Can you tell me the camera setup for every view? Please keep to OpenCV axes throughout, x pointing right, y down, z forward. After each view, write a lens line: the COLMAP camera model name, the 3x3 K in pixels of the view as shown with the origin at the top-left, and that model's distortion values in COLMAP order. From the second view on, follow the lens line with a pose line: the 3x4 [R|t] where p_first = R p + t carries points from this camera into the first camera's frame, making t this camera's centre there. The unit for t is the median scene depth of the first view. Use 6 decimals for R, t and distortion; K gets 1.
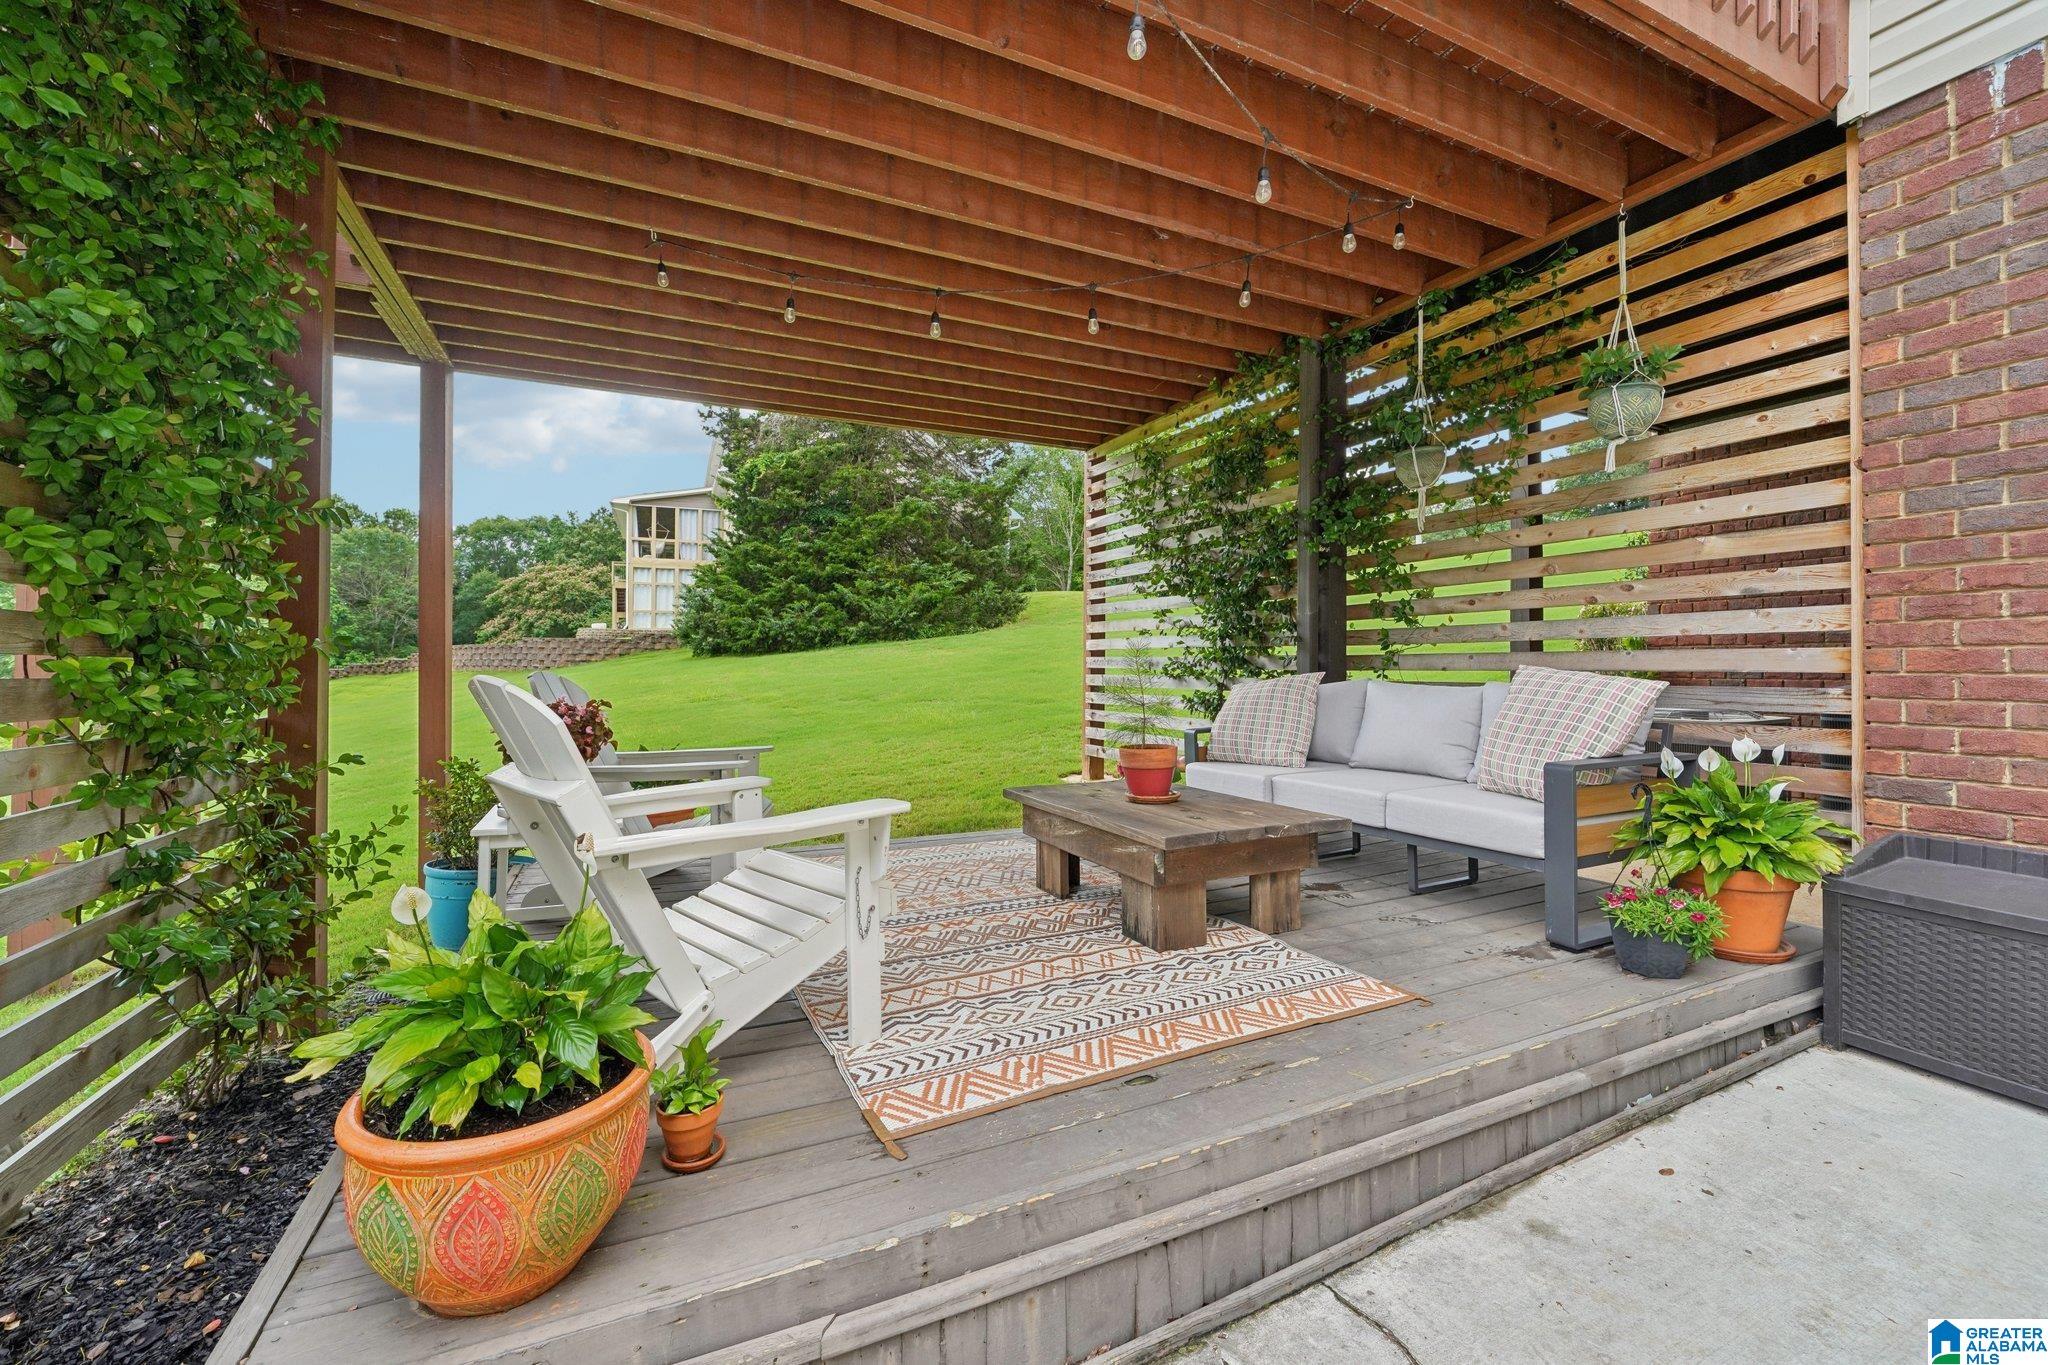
lens RADIAL K [[805.5, 0, 1031.2], [0, 805.5, 659.7], [0, 0, 1]] dist [-0.000932, 0.000014]
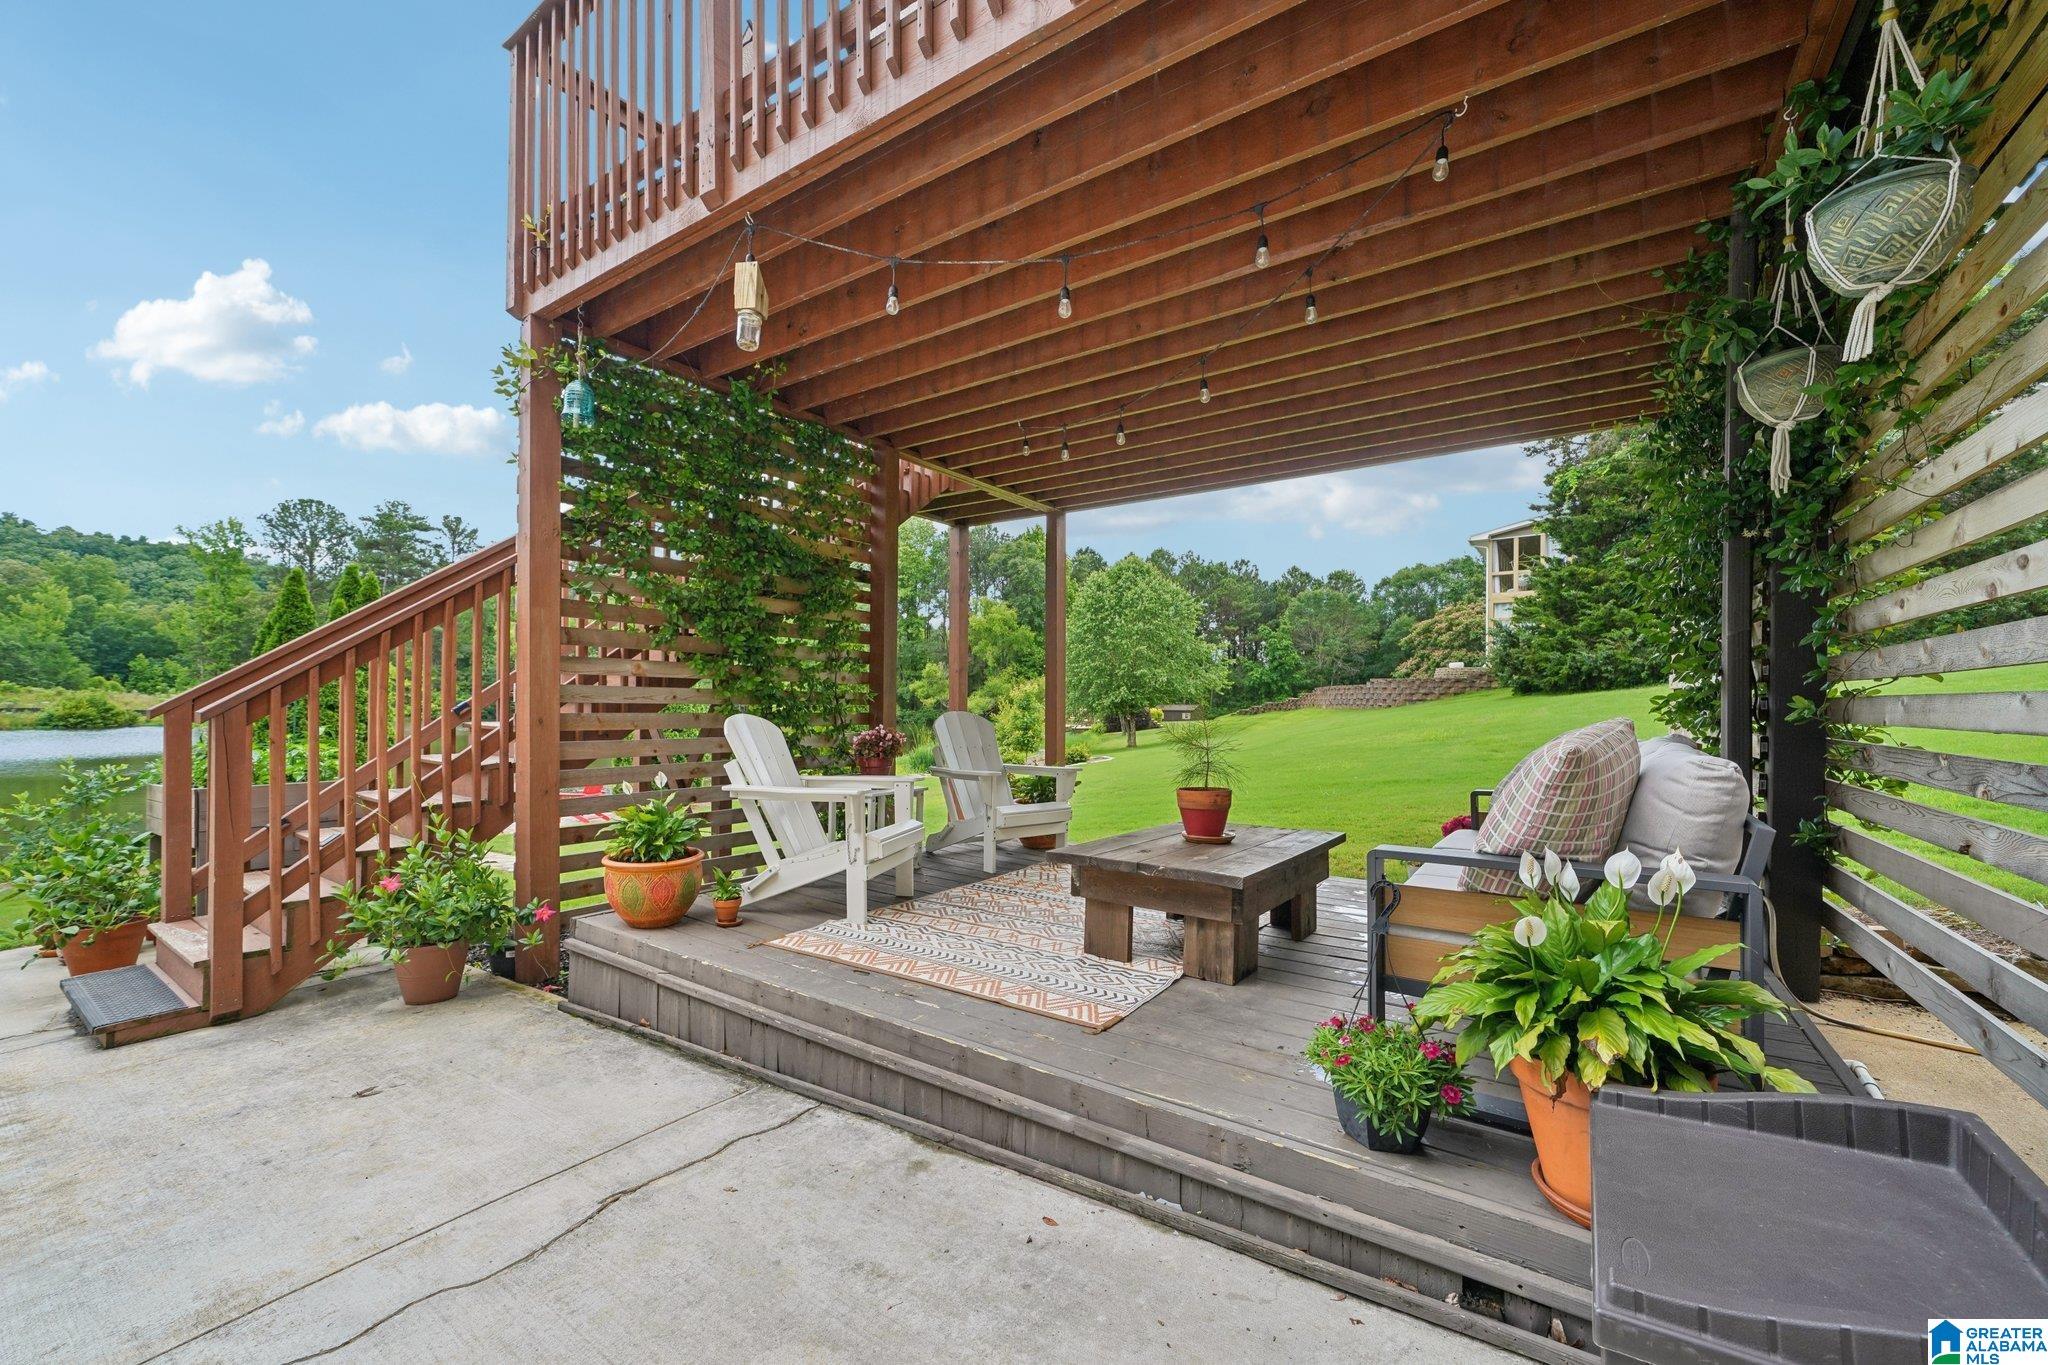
lens RADIAL K [[819.6, 0, 1030.3], [0, 819.6, 682.4], [0, 0, 1]] dist [-0.001333, -0.000153]
pose [[0.503523, -0.018816, -0.863777, 0.140885], [0.002624, 0.999792, -0.020249, -0.001437], [0.863978, 0.007929, 0.503467, 0.038477]]
